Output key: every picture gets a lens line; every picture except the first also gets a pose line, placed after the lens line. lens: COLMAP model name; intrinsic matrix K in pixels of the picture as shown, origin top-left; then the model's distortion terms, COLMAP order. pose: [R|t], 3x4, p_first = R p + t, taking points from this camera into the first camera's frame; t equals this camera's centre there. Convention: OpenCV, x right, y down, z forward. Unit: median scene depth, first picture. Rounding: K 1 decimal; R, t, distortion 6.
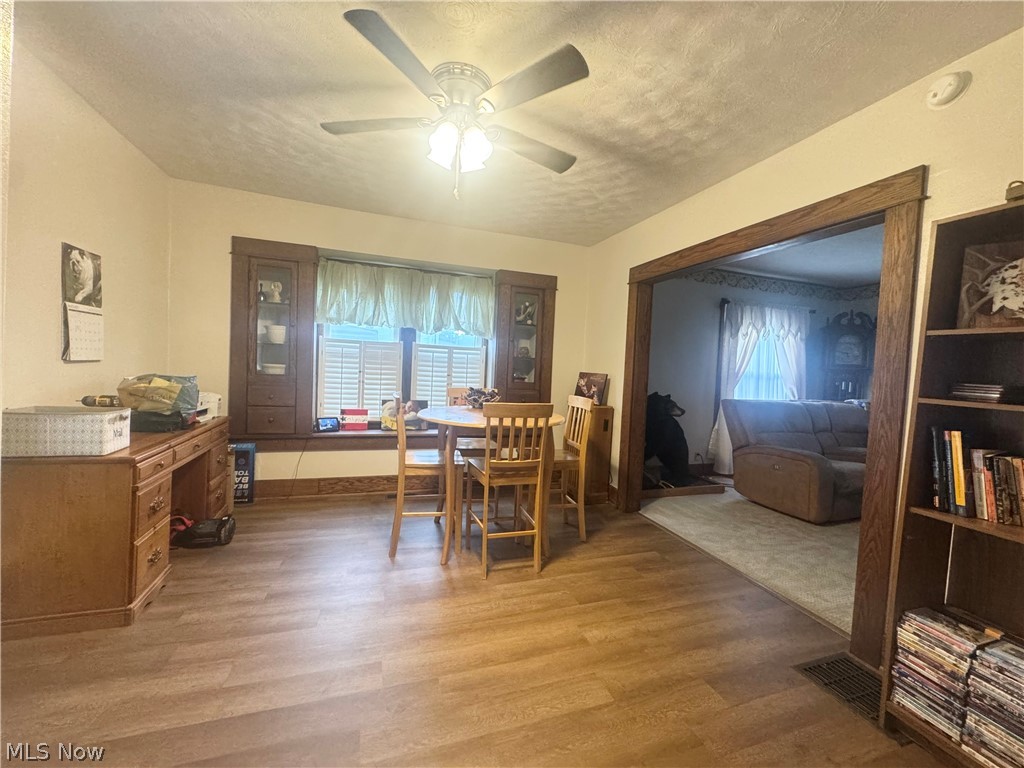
lens RADIAL K [[407.4, 0, 511.5], [0, 407.4, 382.7], [0, 0, 1]] dist [-0.004995, 0.000833]
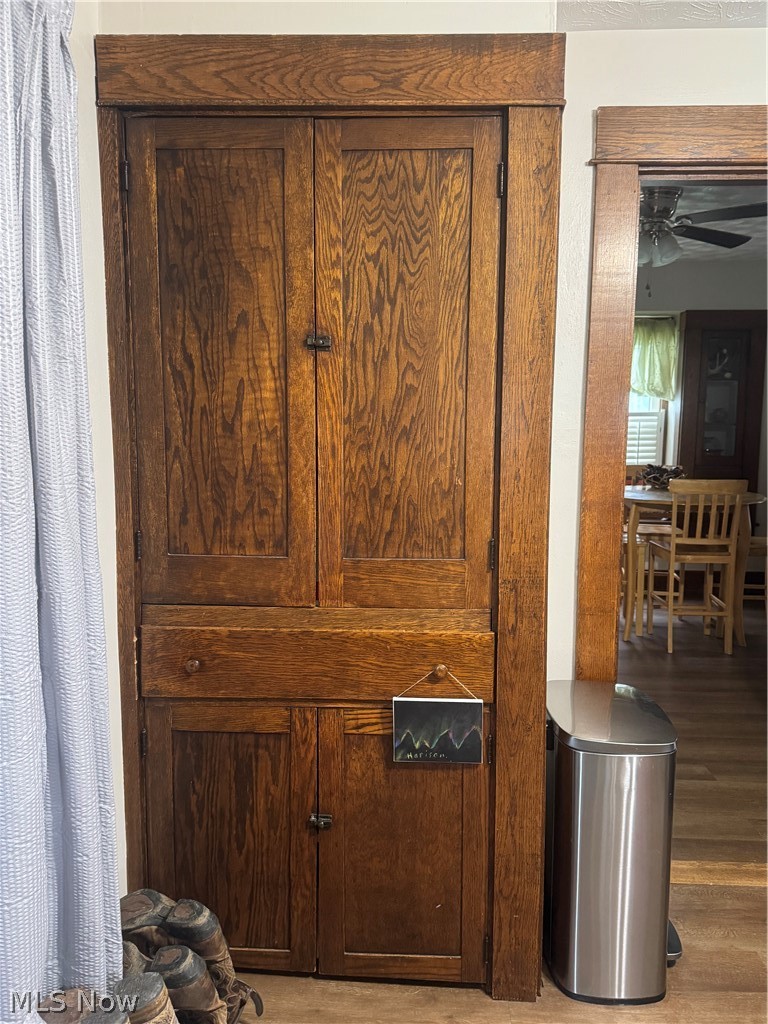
lens RADIAL K [[809.8, 0, 386.5], [0, 809.8, 511.8], [0, 0, 1]] dist [-0.016682, -0.003568]
pose [[0.931861, 0.011767, -0.362624, 0.000421], [0.009654, 0.998316, 0.057204, 0.008908], [0.362686, -0.056807, 0.930178, -0.691769]]
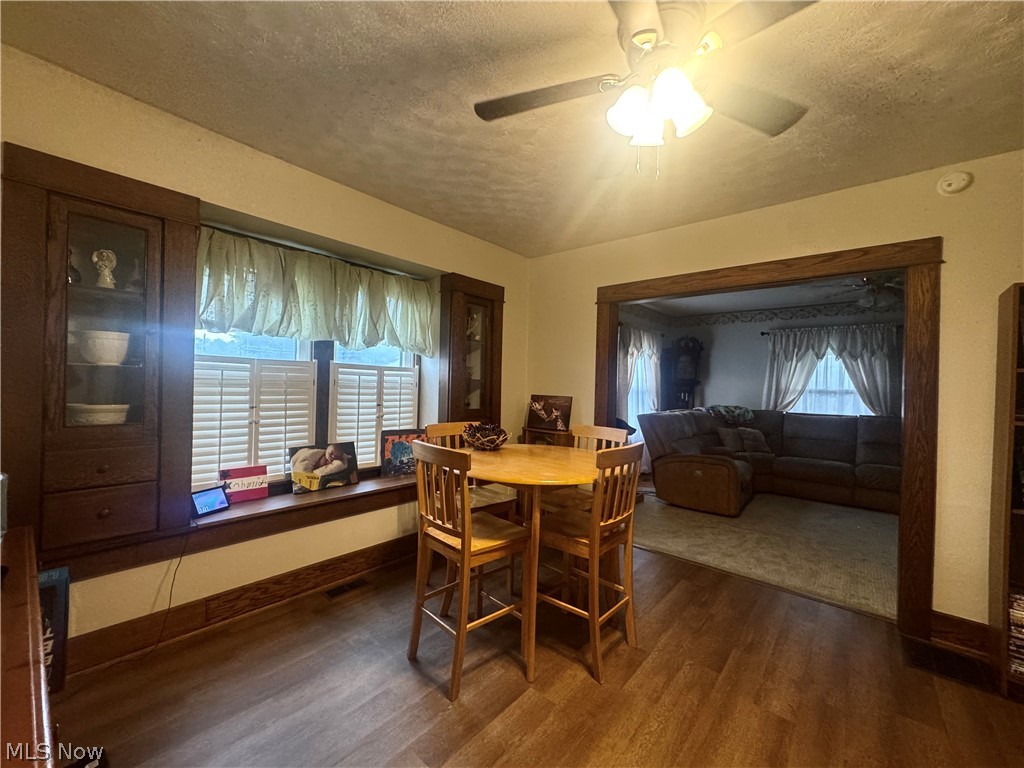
lens RADIAL K [[407.4, 0, 514.2], [0, 407.4, 383.0], [0, 0, 1]] dist [-0.004995, 0.000833]
pose [[0.863175, -0.022416, 0.504407, -0.367645], [0.034977, 0.999269, -0.015446, -0.044446], [-0.503692, 0.030975, 0.863328, 0.263456]]
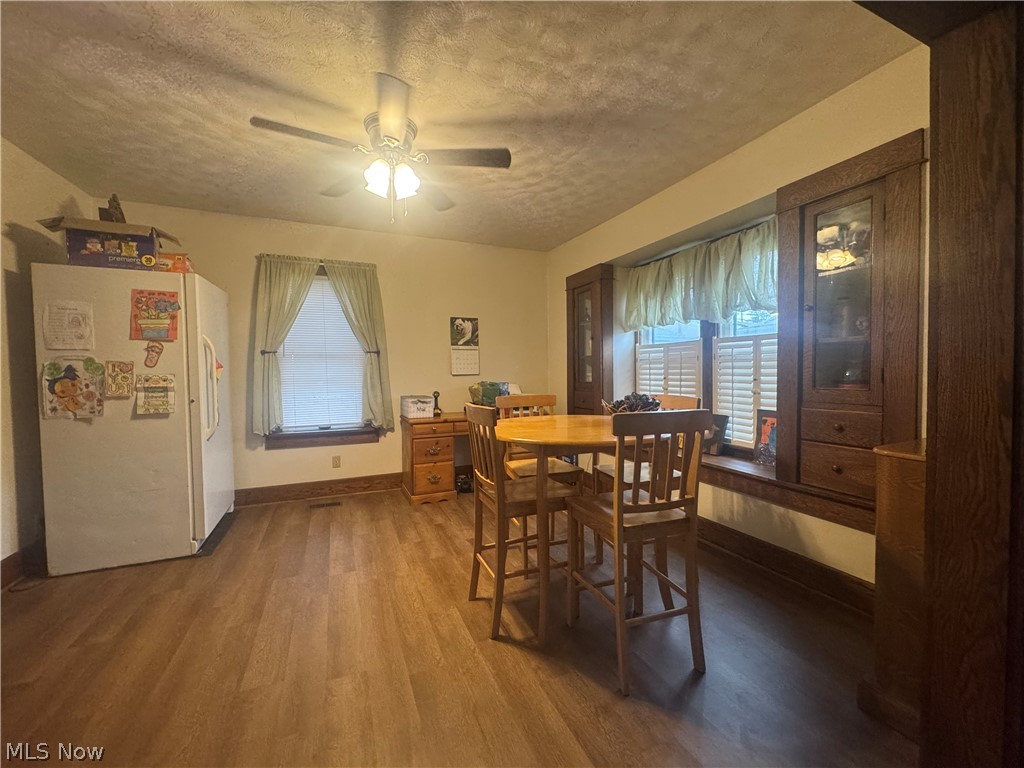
lens RADIAL K [[407.4, 0, 515.6], [0, 407.4, 385.3], [0, 0, 1]] dist [-0.004995, 0.000833]
pose [[0.089048, -0.014256, -0.995925, 0.540839], [-0.024856, 0.999554, -0.016530, 0.013422], [0.995717, 0.026227, 0.088654, 0.645449]]
